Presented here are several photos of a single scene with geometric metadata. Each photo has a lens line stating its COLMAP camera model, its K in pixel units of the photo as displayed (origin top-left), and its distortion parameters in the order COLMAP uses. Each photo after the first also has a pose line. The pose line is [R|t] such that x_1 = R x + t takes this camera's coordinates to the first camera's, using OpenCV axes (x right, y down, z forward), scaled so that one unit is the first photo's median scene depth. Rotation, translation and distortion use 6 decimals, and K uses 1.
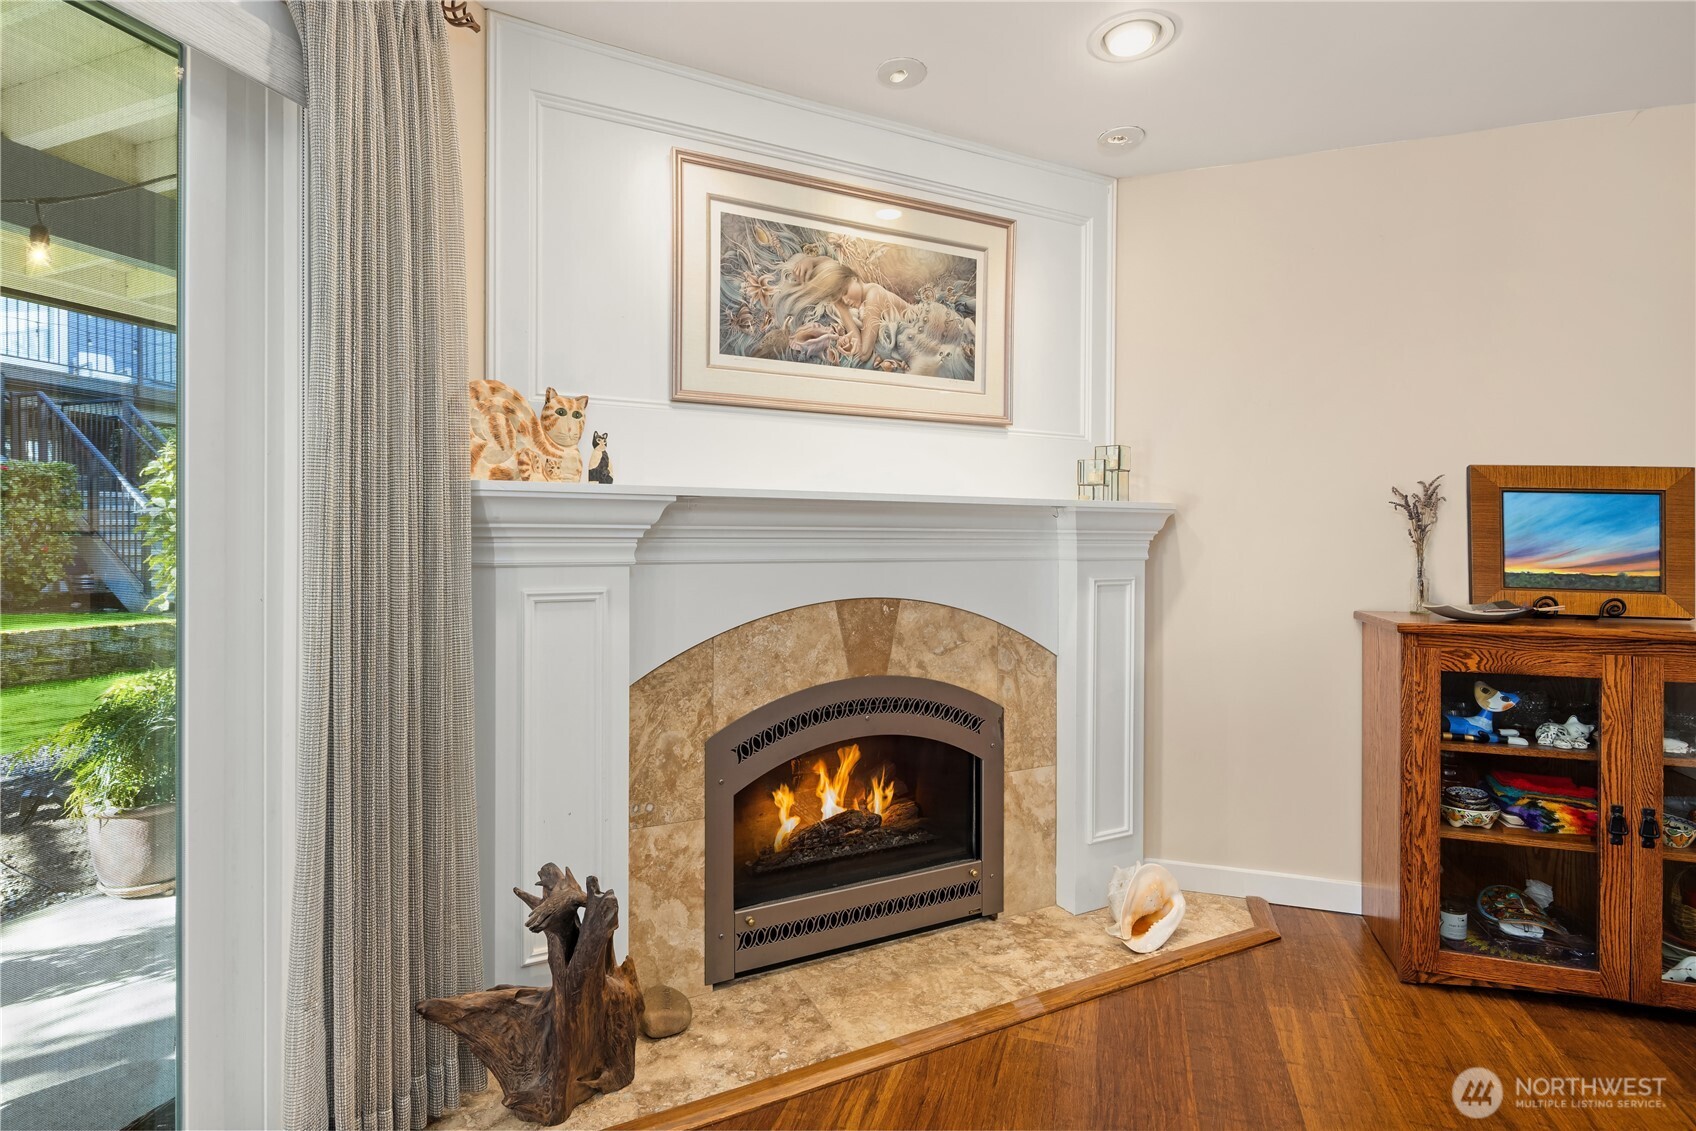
lens RADIAL K [[803.9, 0, 854.2], [0, 803.9, 546.0], [0, 0, 1]] dist [0.002221, 0.000246]
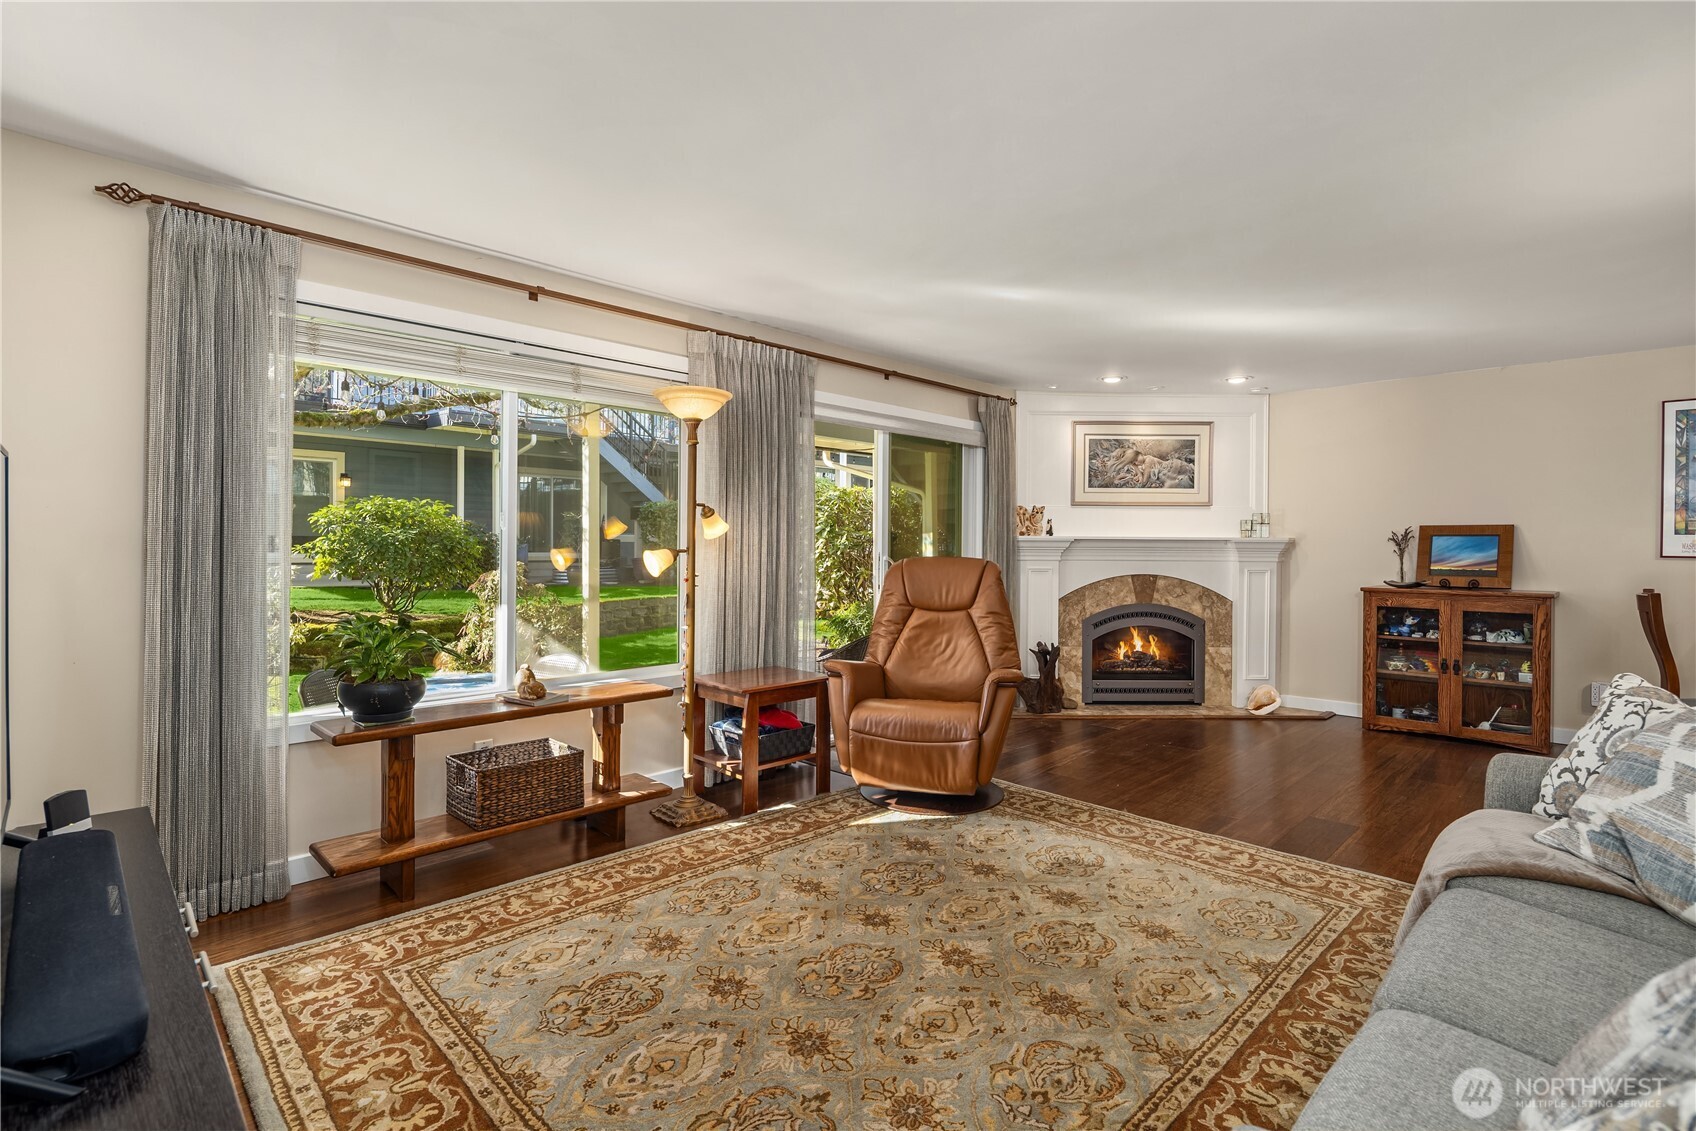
lens RADIAL K [[803.9, 0, 854.2], [0, 803.9, 546.0], [0, 0, 1]] dist [0.002221, 0.000246]
pose [[0.902666, 0.004386, -0.430320, 0.309256], [-0.006320, 0.999975, -0.003064, -0.016711], [0.430296, 0.005485, 0.902671, -1.915997]]
